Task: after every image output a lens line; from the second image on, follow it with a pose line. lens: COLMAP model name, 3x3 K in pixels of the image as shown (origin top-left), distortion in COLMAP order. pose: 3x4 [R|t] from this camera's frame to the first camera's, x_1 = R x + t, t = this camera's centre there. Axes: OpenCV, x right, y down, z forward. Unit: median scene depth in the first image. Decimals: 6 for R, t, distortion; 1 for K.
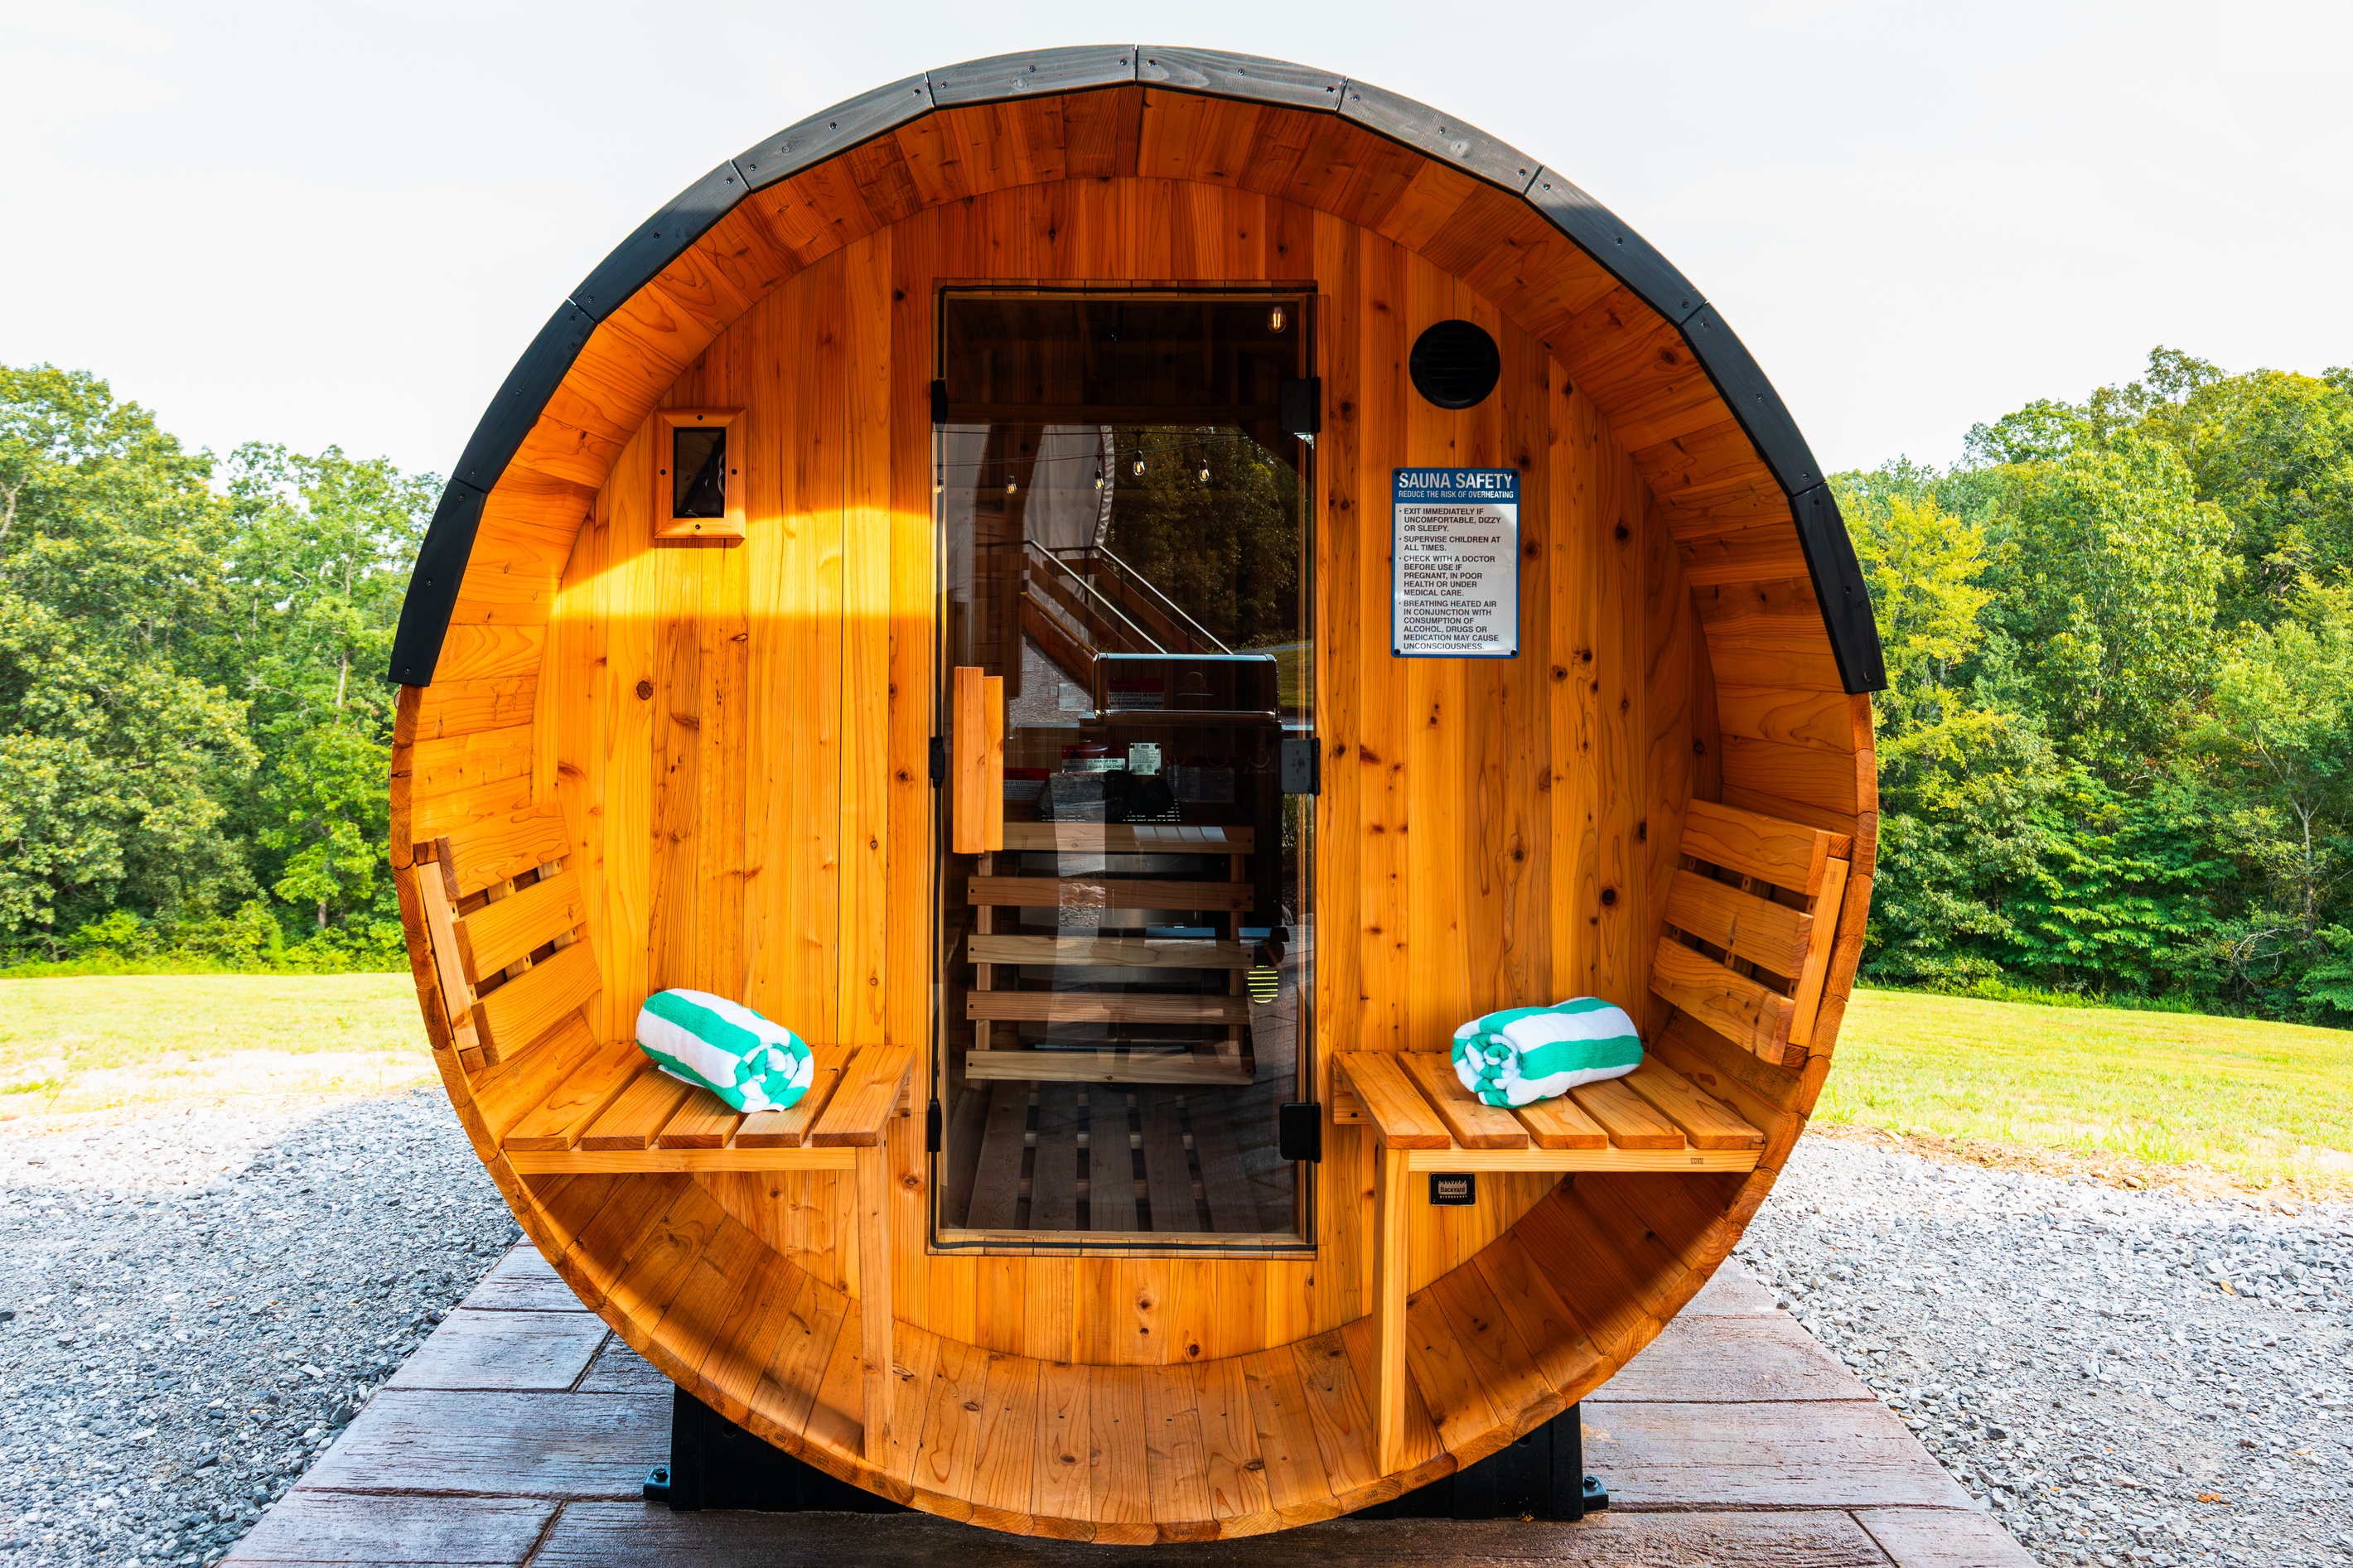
lens RADIAL K [[1854.6, 0, 1056.1], [0, 1854.6, 585.6], [0, 0, 1]] dist [0.012399, -0.018933]
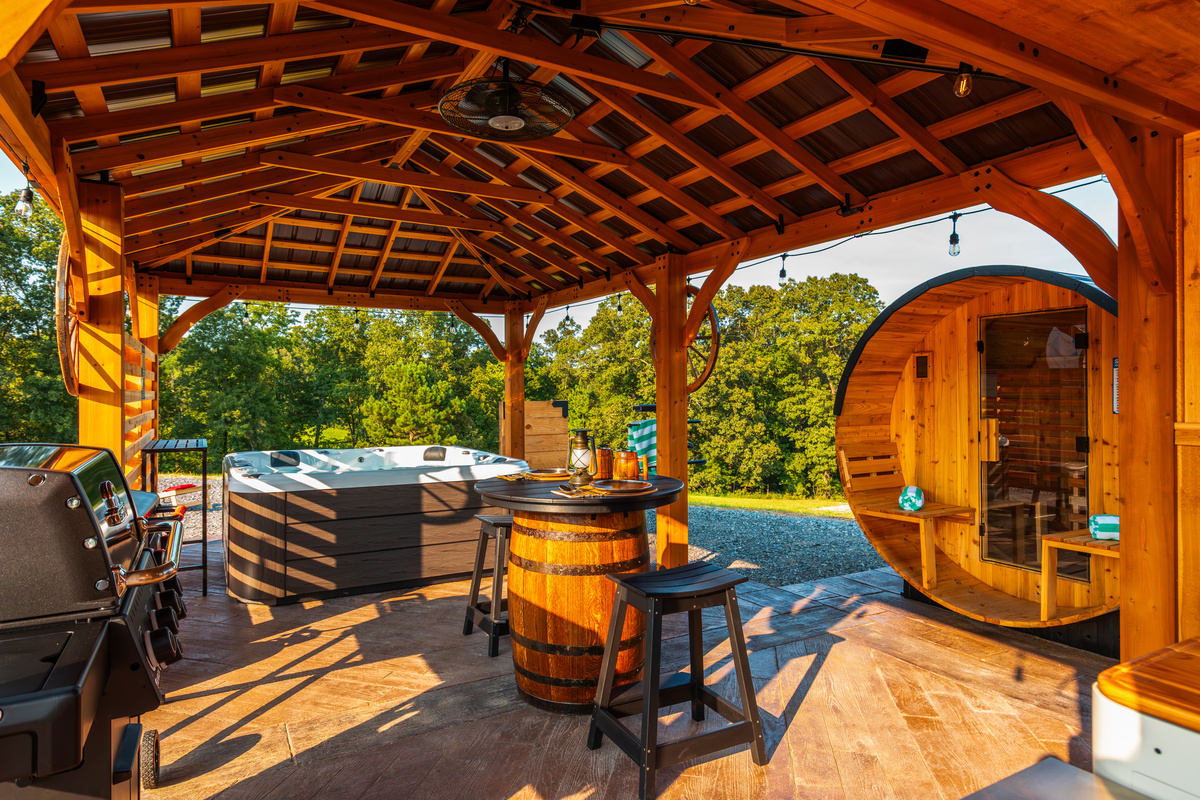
lens RADIAL K [[681.3, 0, 583.1], [0, 681.3, 377.7], [0, 0, 1]] dist [0.004828, 0.001779]
pose [[0.489311, -0.025781, -0.871728, 0.797398], [0.028816, 0.999495, -0.013385, -0.038218], [0.871633, -0.018571, 0.489807, -0.450328]]
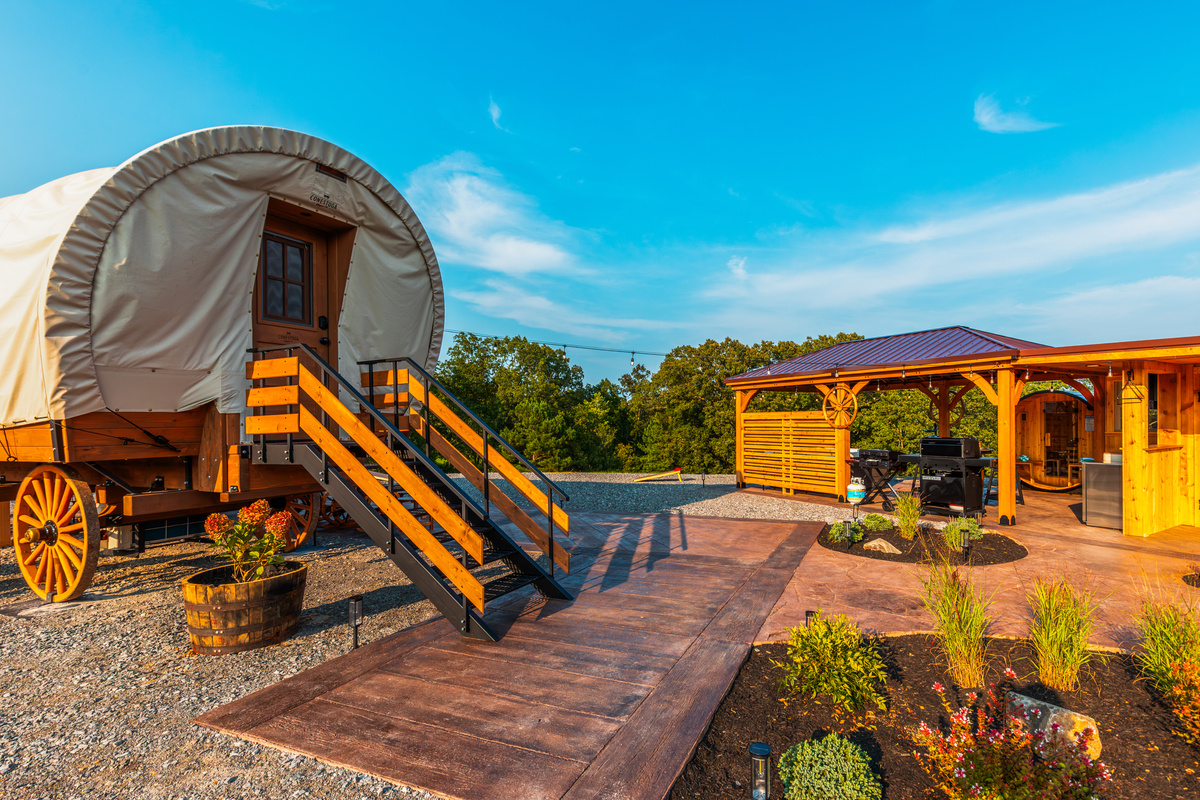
lens RADIAL K [[567.1, 0, 669.1], [0, 567.1, 406.2], [0, 0, 1]] dist [0.006551, 0.000321]
pose [[0.570249, -0.034943, -0.820729, 1.721757], [0.036804, 0.999178, -0.016969, -0.165682], [0.820647, -0.020530, 0.571066, -3.440100]]
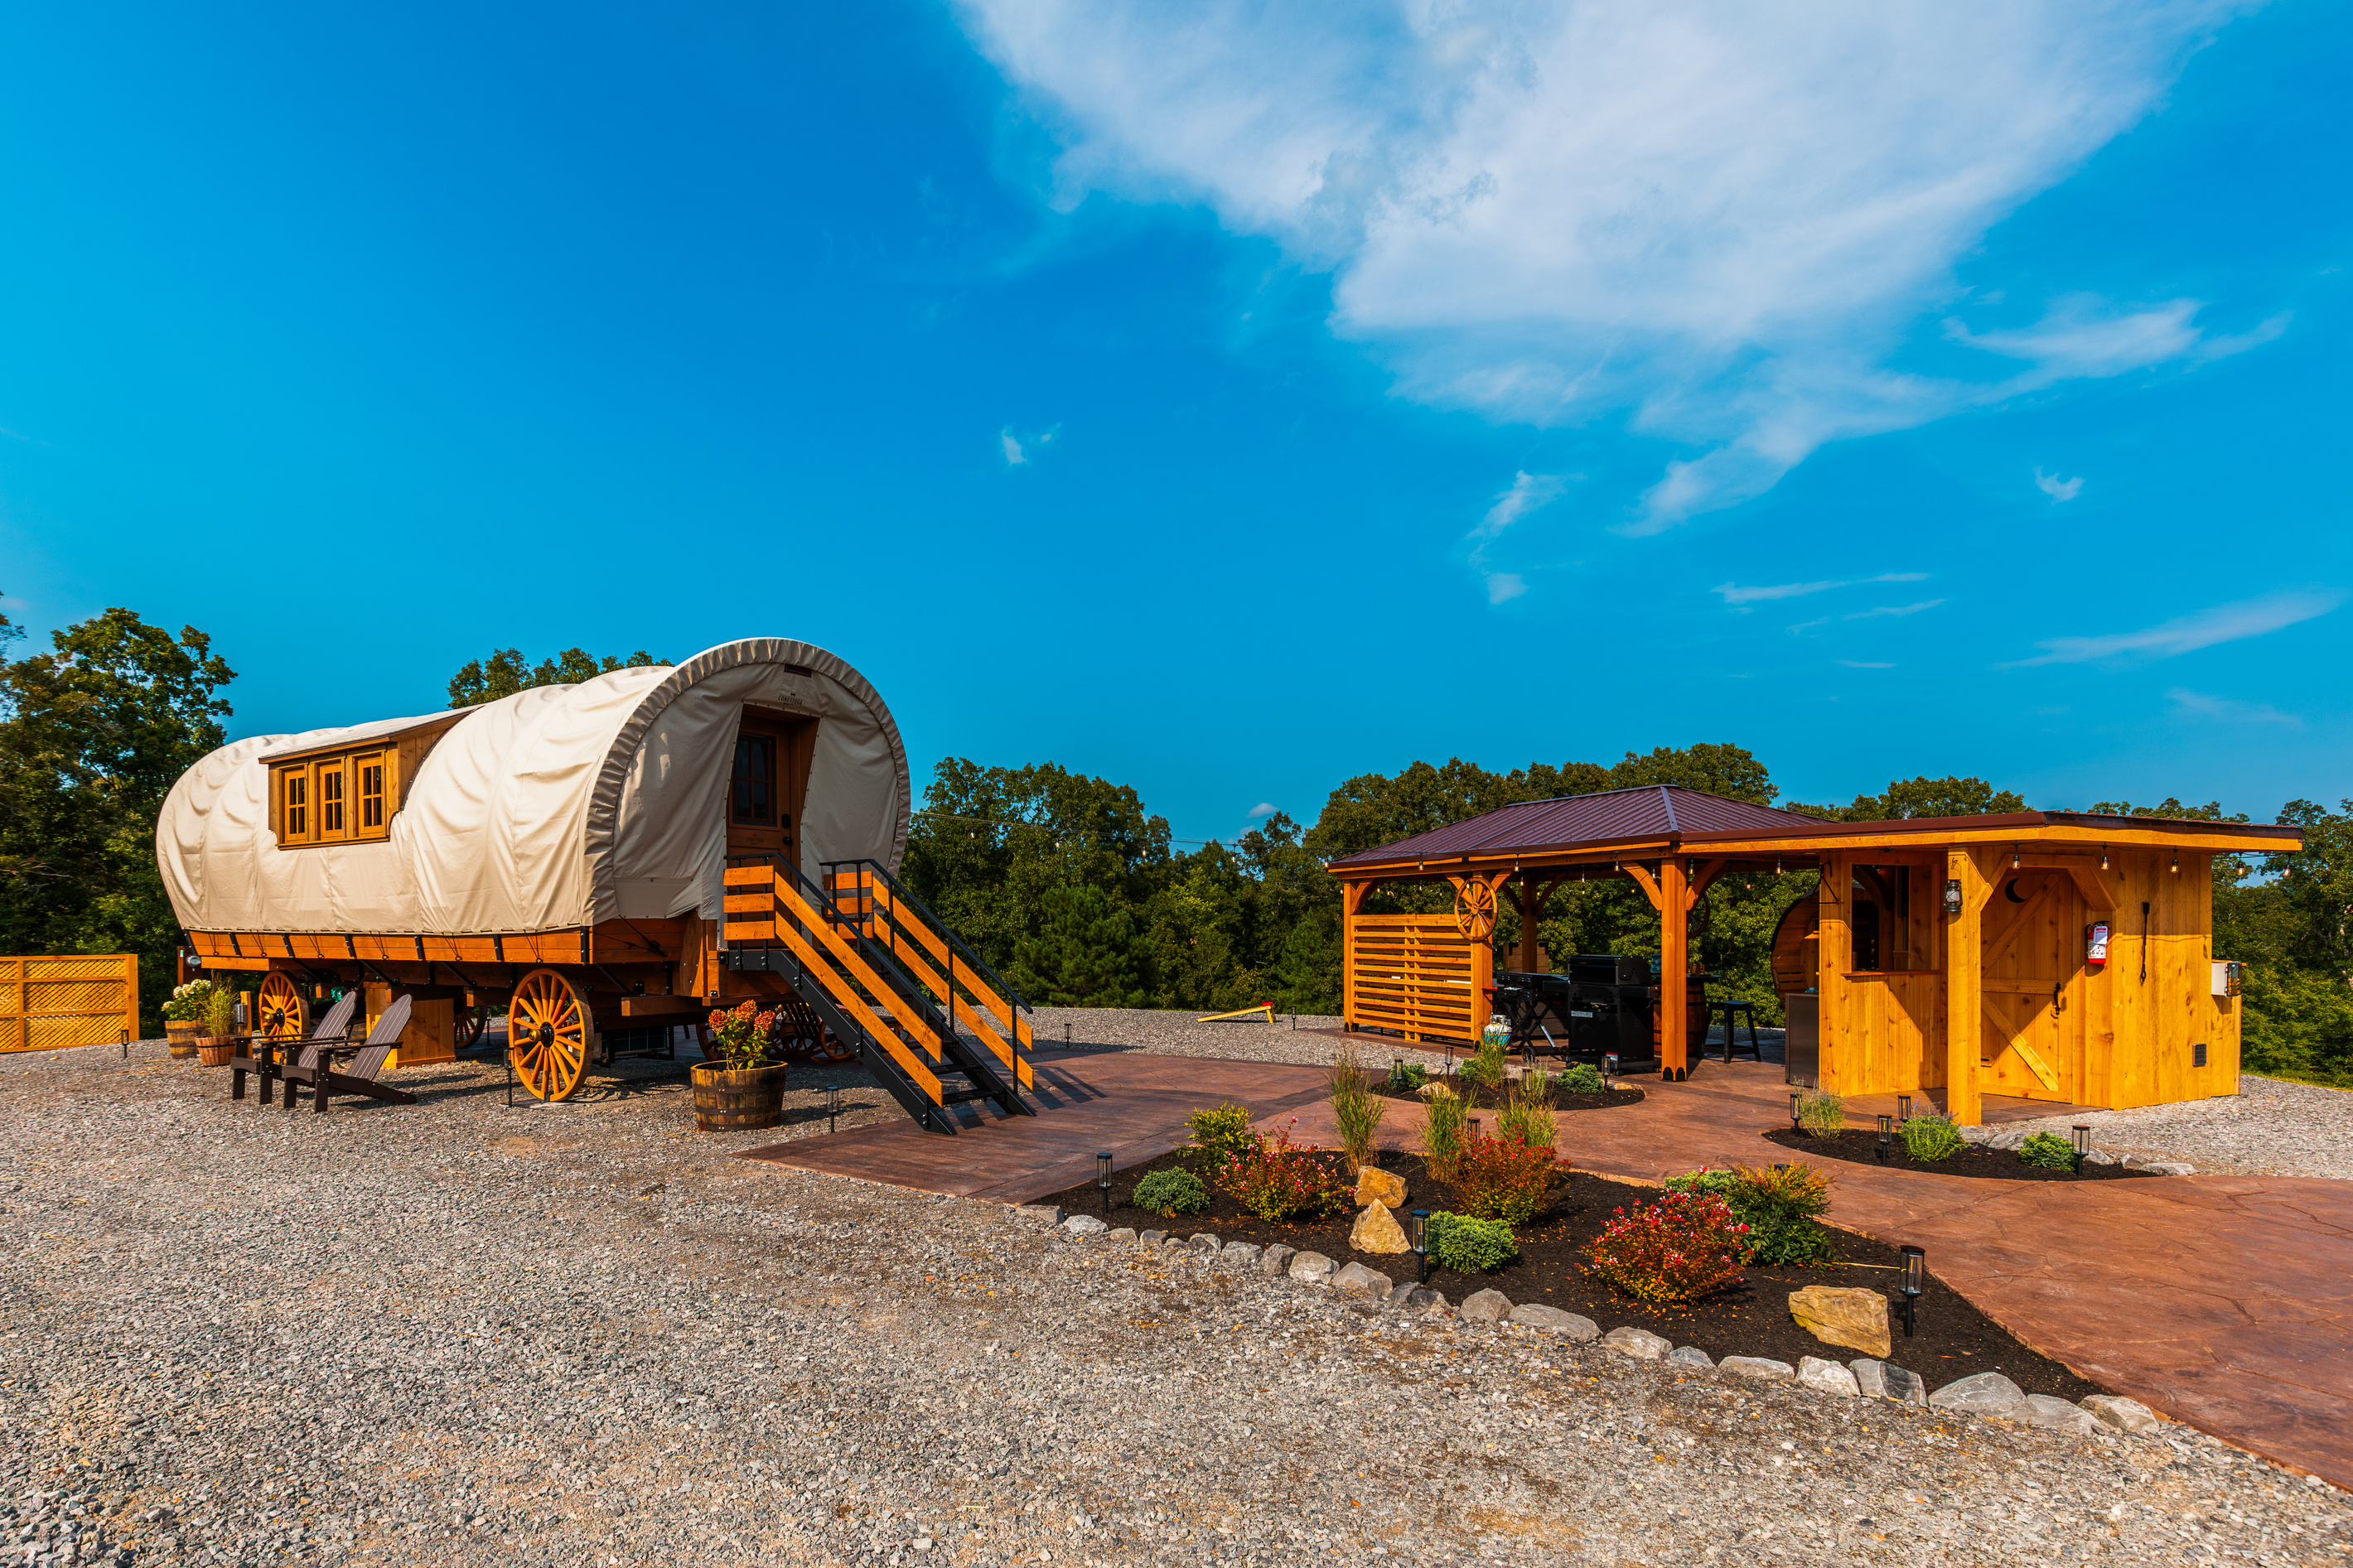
lens RADIAL K [[1145.0, 0, 1155.8], [0, 1145.0, 917.5], [0, 0, 1]] dist [-0.003685, 0.000913]
pose [[0.419580, -0.013206, -0.907622, 3.149853], [0.030342, 0.999539, -0.000517, -0.183012], [0.907211, -0.027322, 0.419787, -3.742372]]
